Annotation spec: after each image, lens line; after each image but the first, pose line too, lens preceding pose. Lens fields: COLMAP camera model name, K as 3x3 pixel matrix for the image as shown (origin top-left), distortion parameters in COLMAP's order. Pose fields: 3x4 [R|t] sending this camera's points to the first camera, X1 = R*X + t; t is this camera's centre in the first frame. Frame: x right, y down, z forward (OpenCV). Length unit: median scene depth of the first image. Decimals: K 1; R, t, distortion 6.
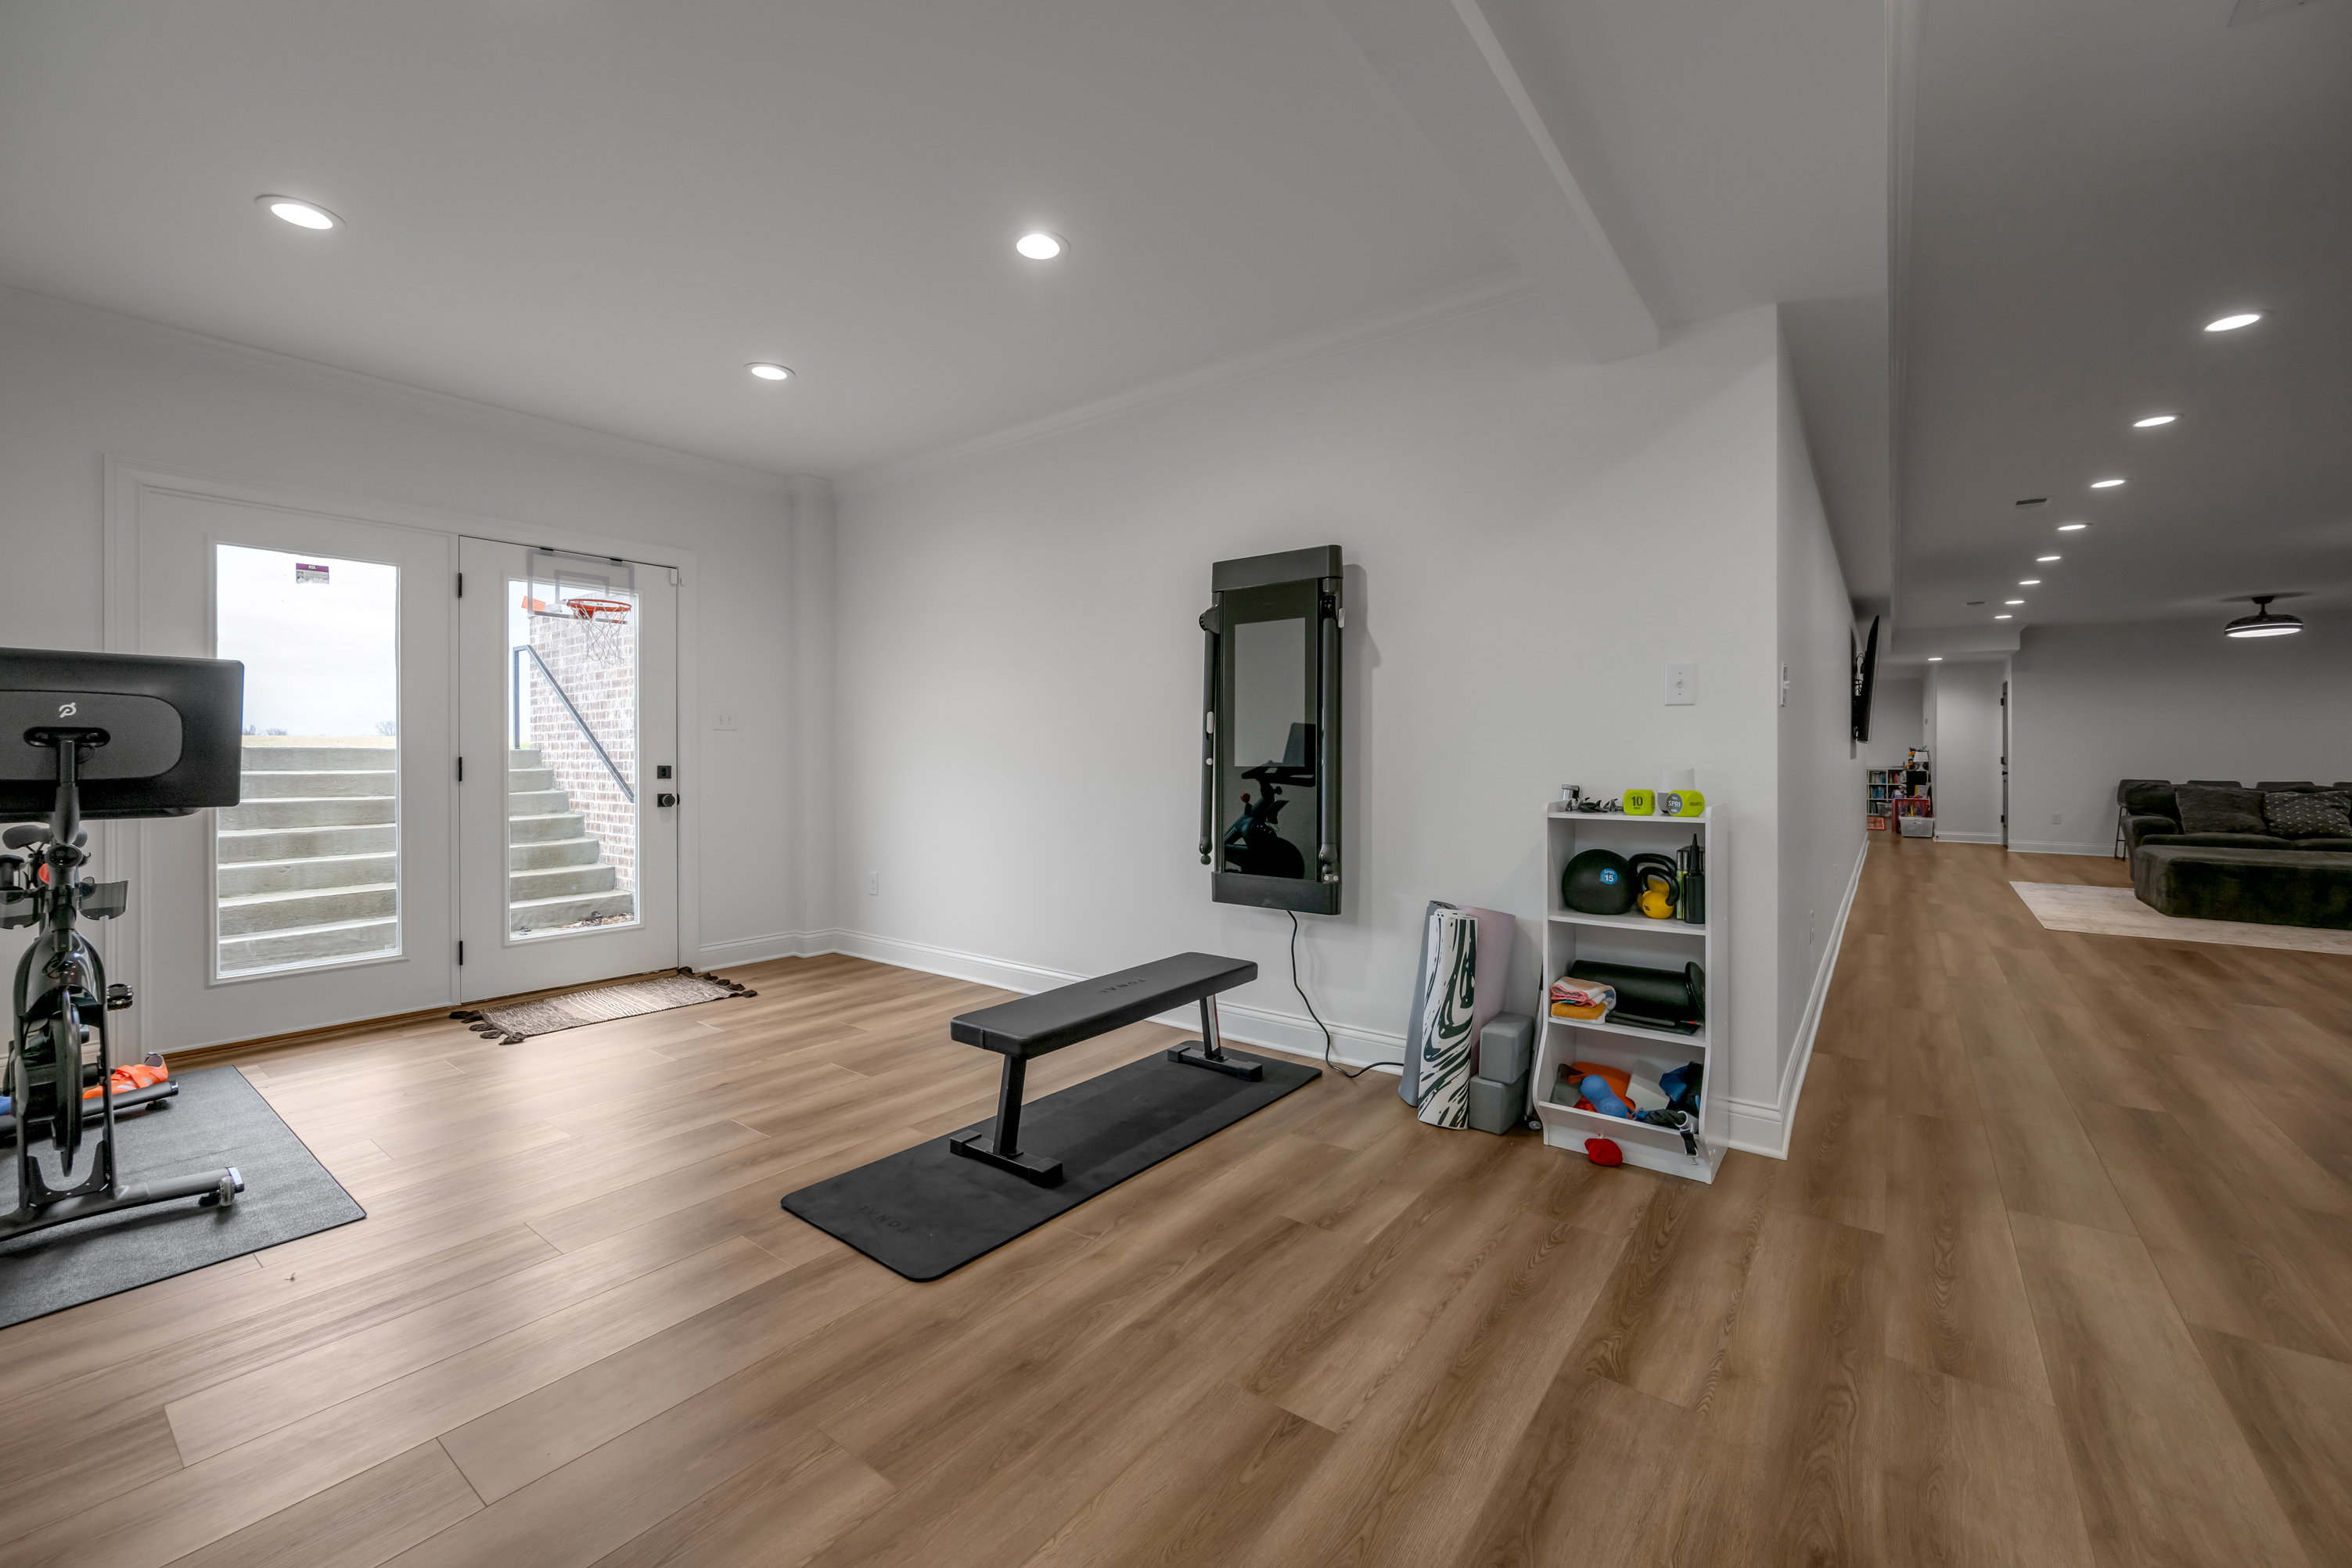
lens RADIAL K [[940.3, 0, 1175.5], [0, 940.3, 767.2], [0, 0, 1]] dist [-0.005119, 0.000200]
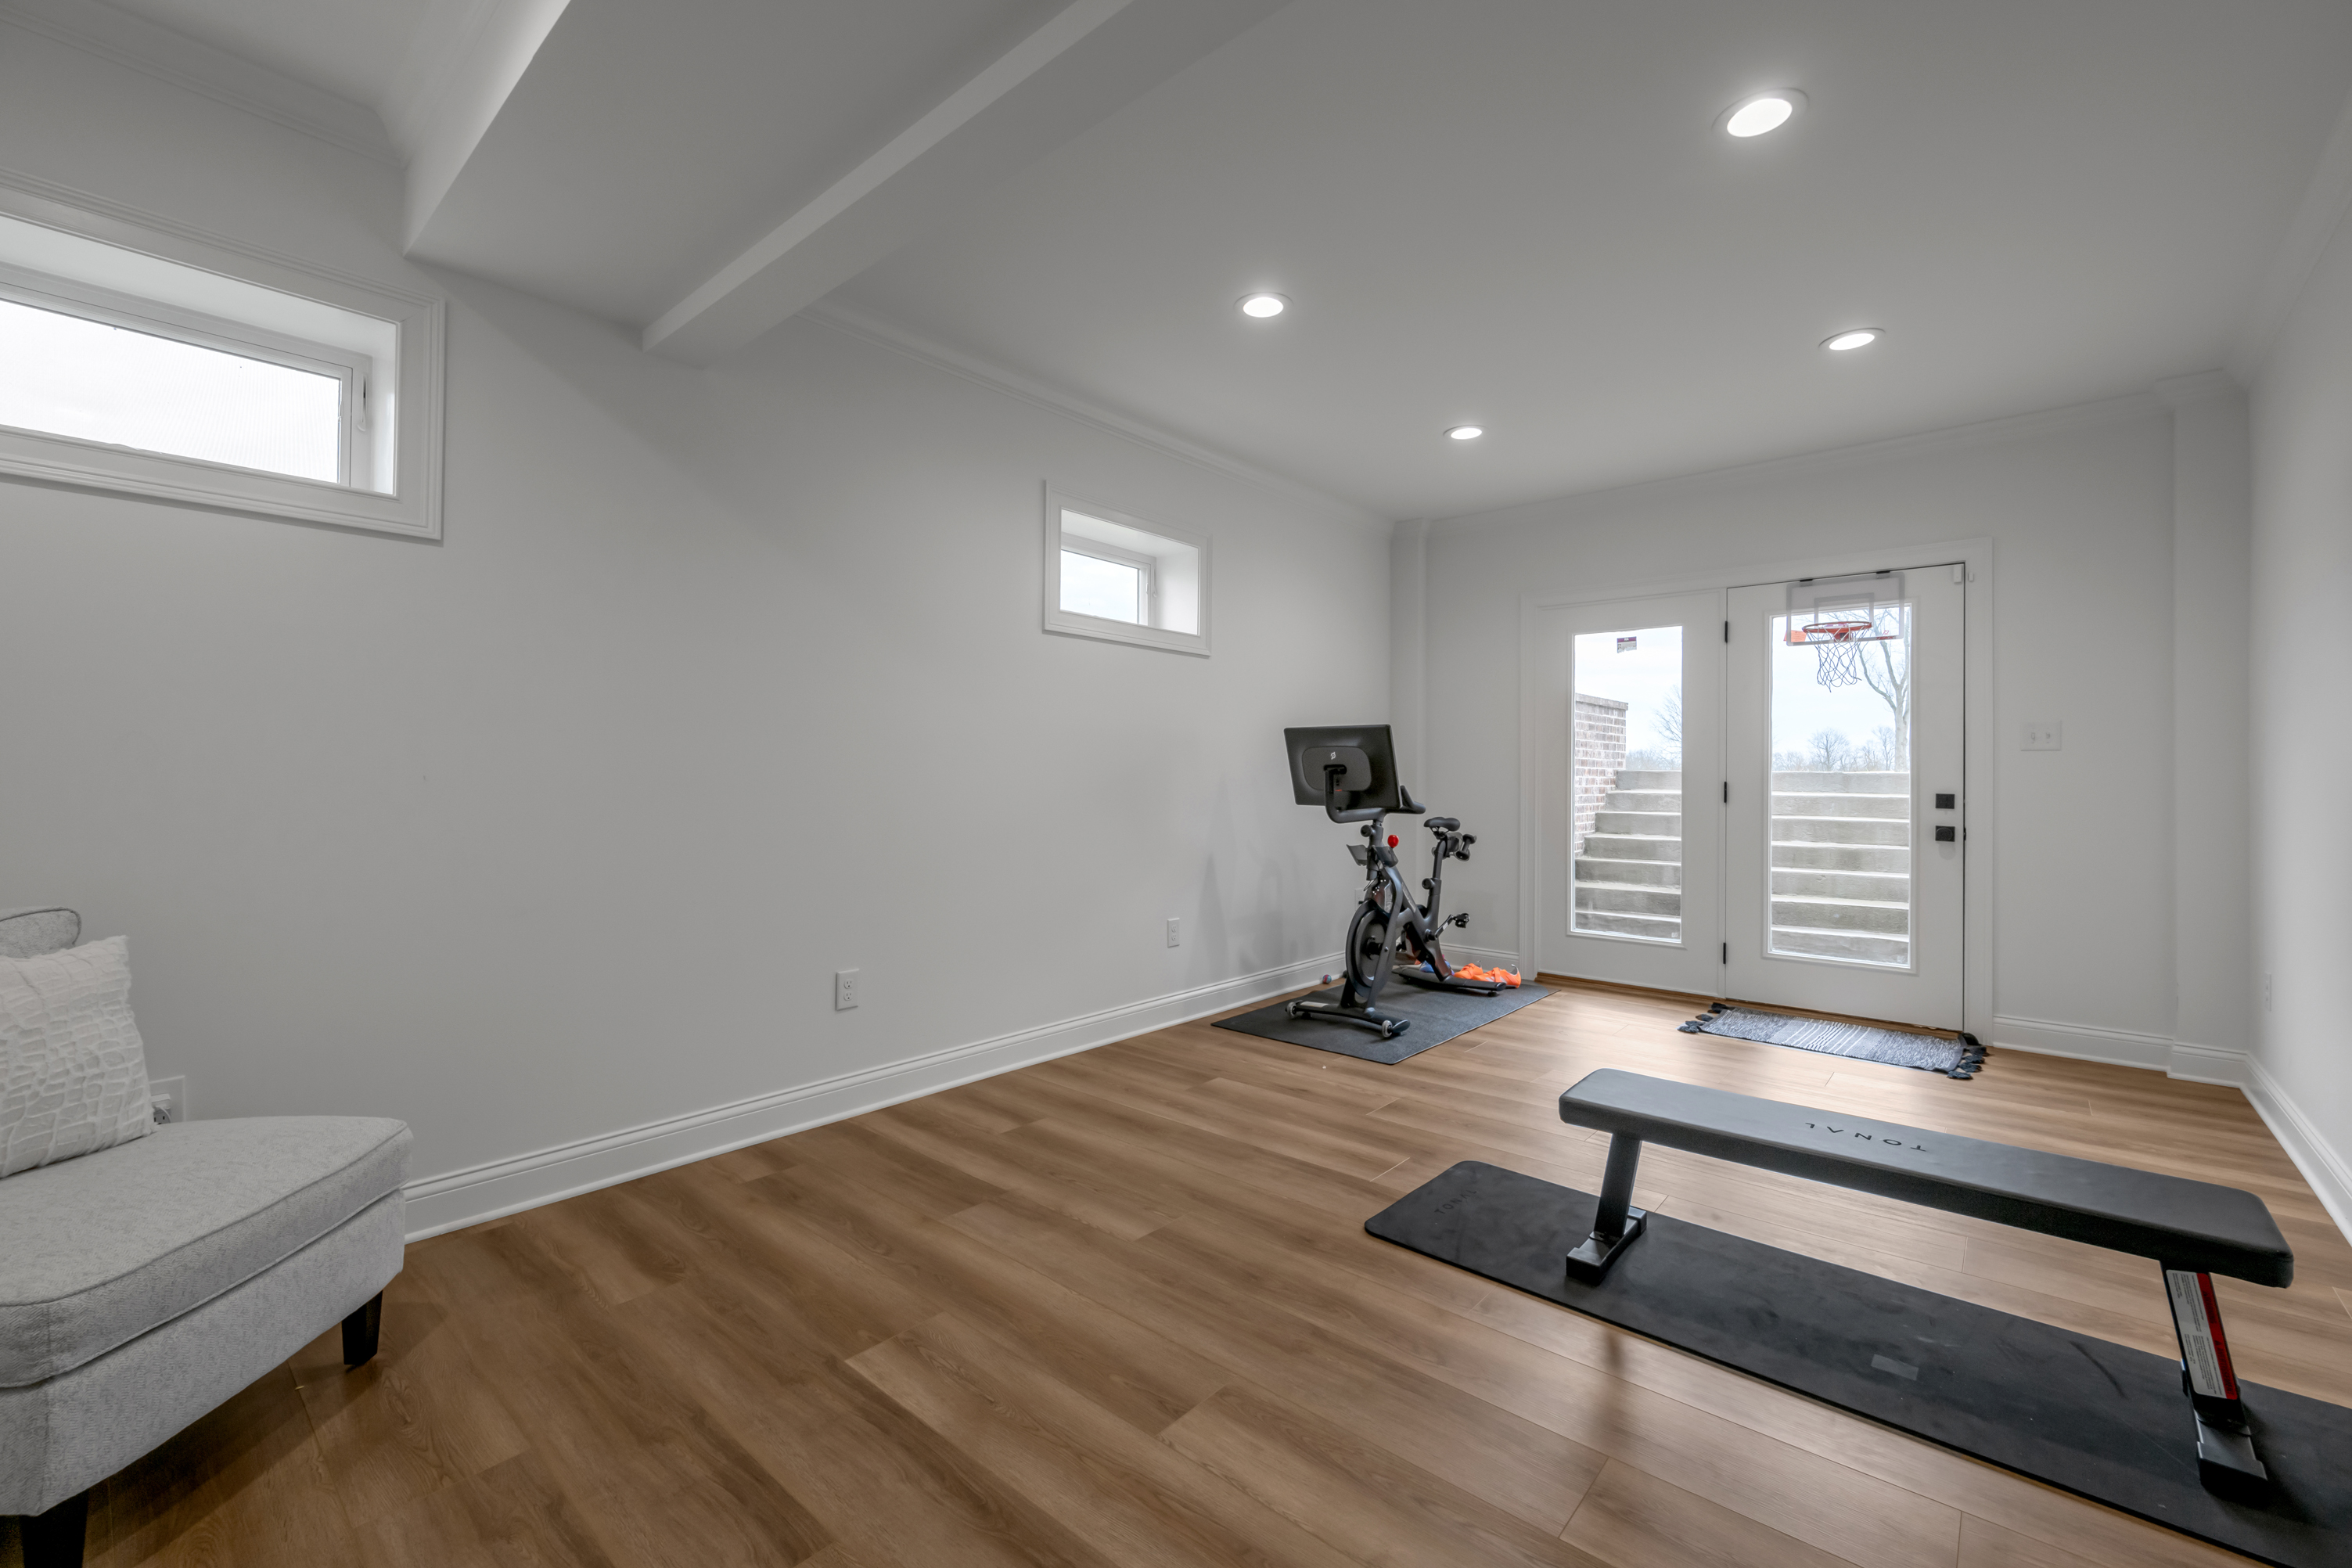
lens RADIAL K [[974.8, 0, 1171.9], [0, 974.8, 781.7], [0, 0, 1]] dist [-0.001562, -0.000229]
pose [[-0.063754, 0.006881, -0.997942, 0.517471], [-0.018082, 0.999804, 0.008049, -0.009225], [0.997802, 0.018557, -0.063617, 0.445966]]
